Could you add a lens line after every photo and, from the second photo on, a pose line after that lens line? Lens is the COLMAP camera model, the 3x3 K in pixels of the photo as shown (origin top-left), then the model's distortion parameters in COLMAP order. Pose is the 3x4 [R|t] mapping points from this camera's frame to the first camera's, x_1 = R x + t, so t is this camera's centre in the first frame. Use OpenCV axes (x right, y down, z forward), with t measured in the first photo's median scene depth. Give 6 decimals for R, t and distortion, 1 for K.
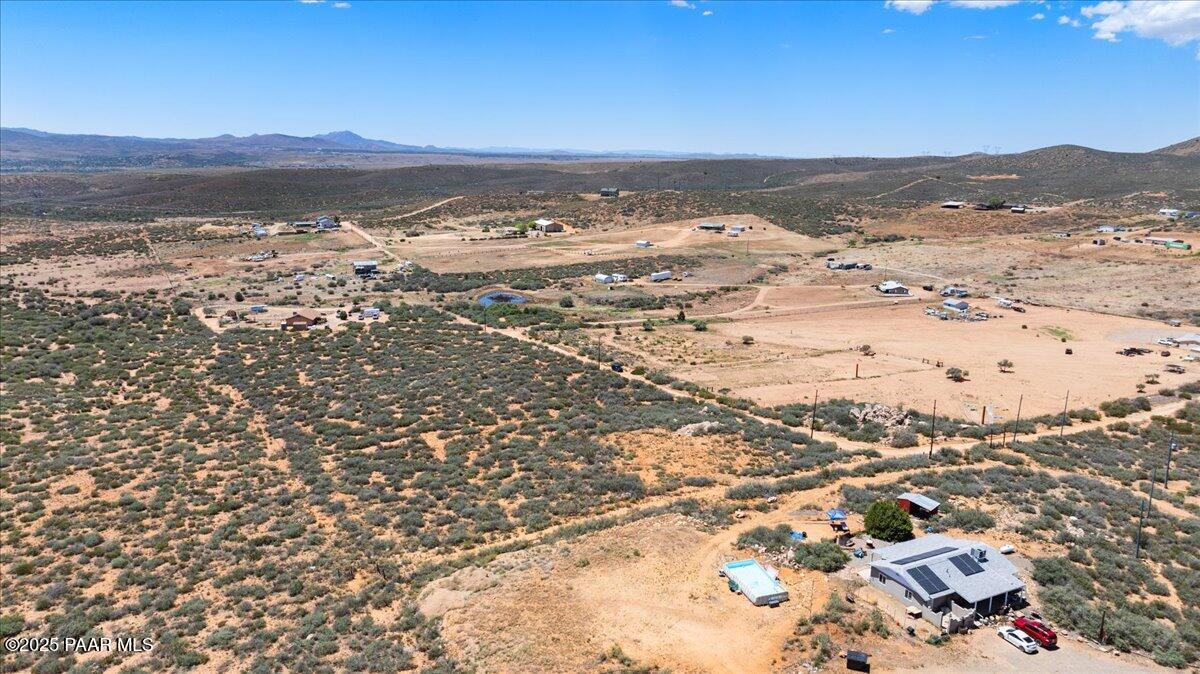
lens RADIAL K [[841.5, 0, 598.2], [0, 841.5, 334.7], [0, 0, 1]] dist [-0.050615, 0.051386]
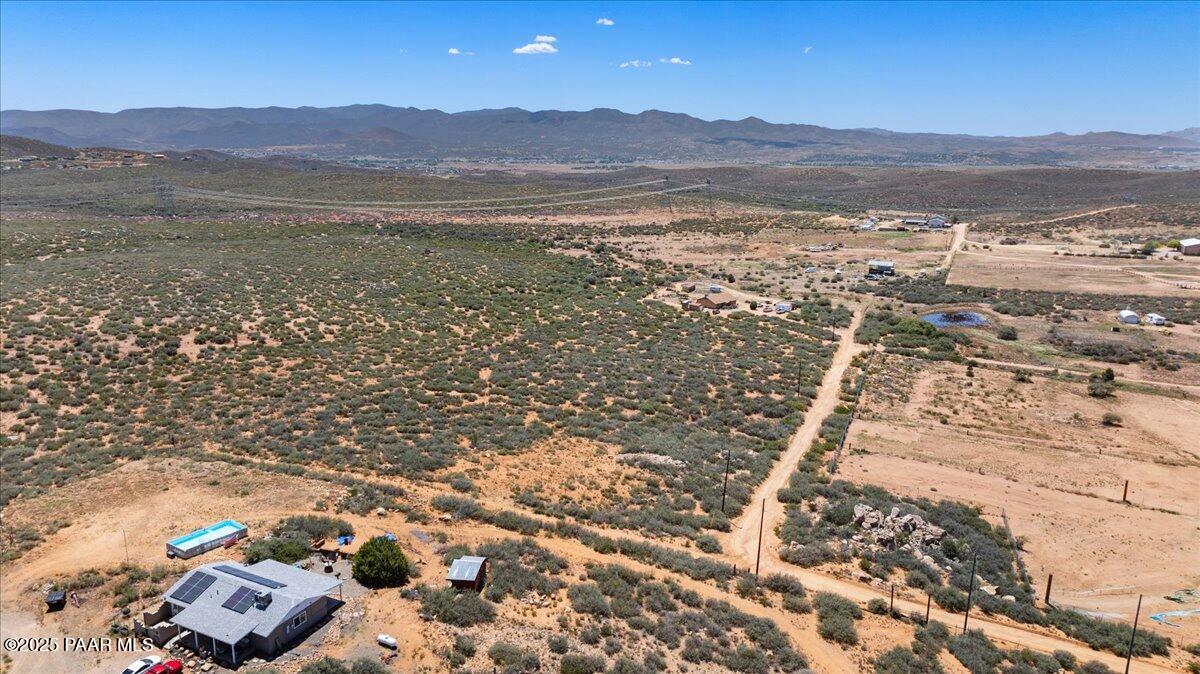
lens RADIAL K [[841.5, 0, 598.2], [0, 841.5, 334.7], [0, 0, 1]] dist [-0.050615, 0.051386]
pose [[0.614047, 0.173289, -0.770011, 0.236986], [-0.171625, 0.981572, 0.084037, -0.025763], [0.770383, 0.080551, 0.632472, 0.127729]]
